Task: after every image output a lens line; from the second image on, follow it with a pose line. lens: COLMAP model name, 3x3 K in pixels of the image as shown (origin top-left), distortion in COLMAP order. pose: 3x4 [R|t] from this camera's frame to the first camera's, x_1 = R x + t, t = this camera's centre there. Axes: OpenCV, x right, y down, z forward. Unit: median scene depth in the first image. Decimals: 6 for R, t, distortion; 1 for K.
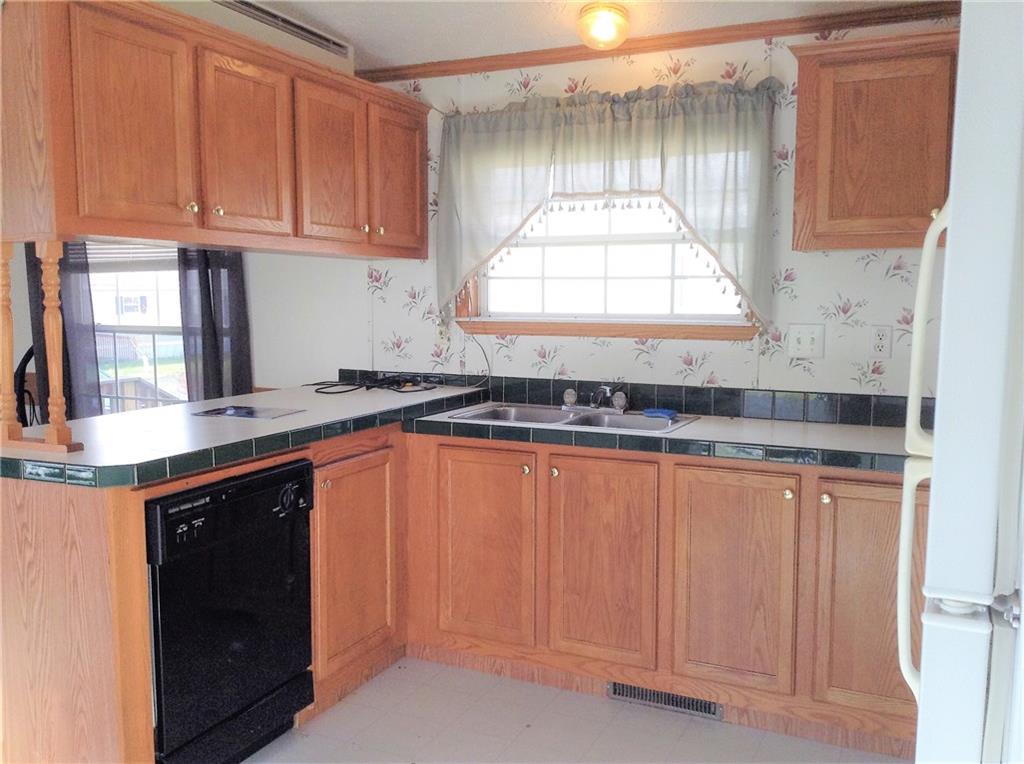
lens RADIAL K [[919.8, 0, 509.9], [0, 919.8, 388.0], [0, 0, 1]] dist [0.027123, -0.009935]
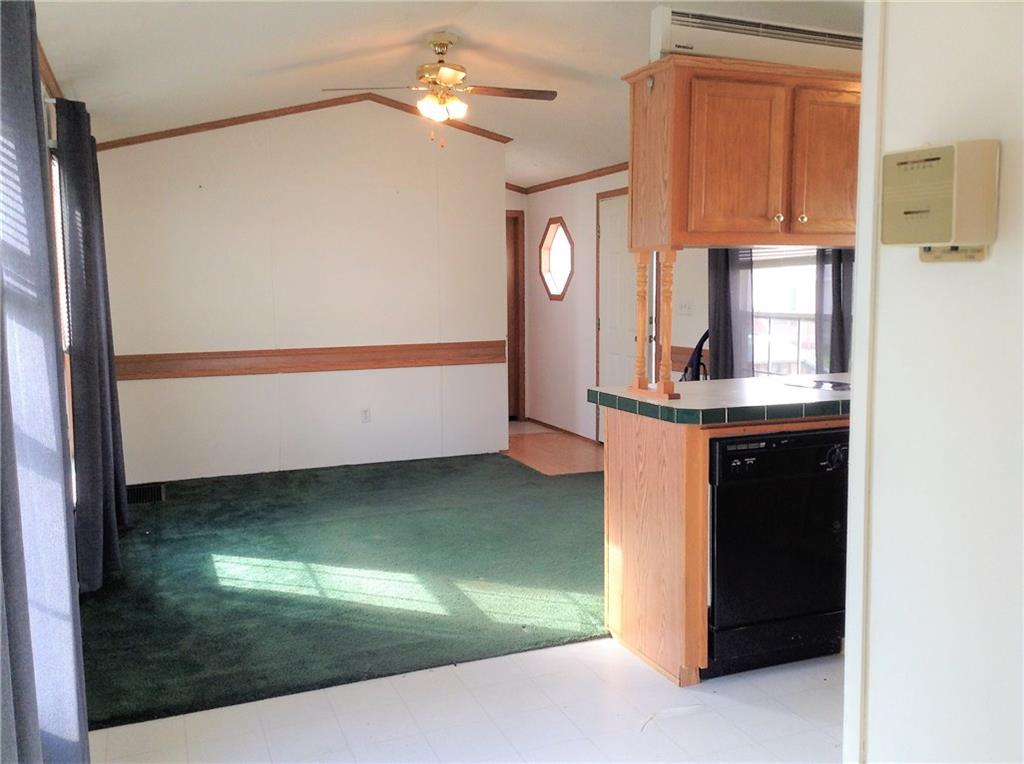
lens RADIAL K [[894.5, 0, 515.8], [0, 894.5, 384.6], [0, 0, 1]] dist [0.087275, -0.167563]
pose [[0.733564, 0.068014, -0.676209, 0.250042], [-0.062463, 0.997516, 0.032570, 0.015185], [0.676744, 0.018346, 0.735990, -0.152912]]
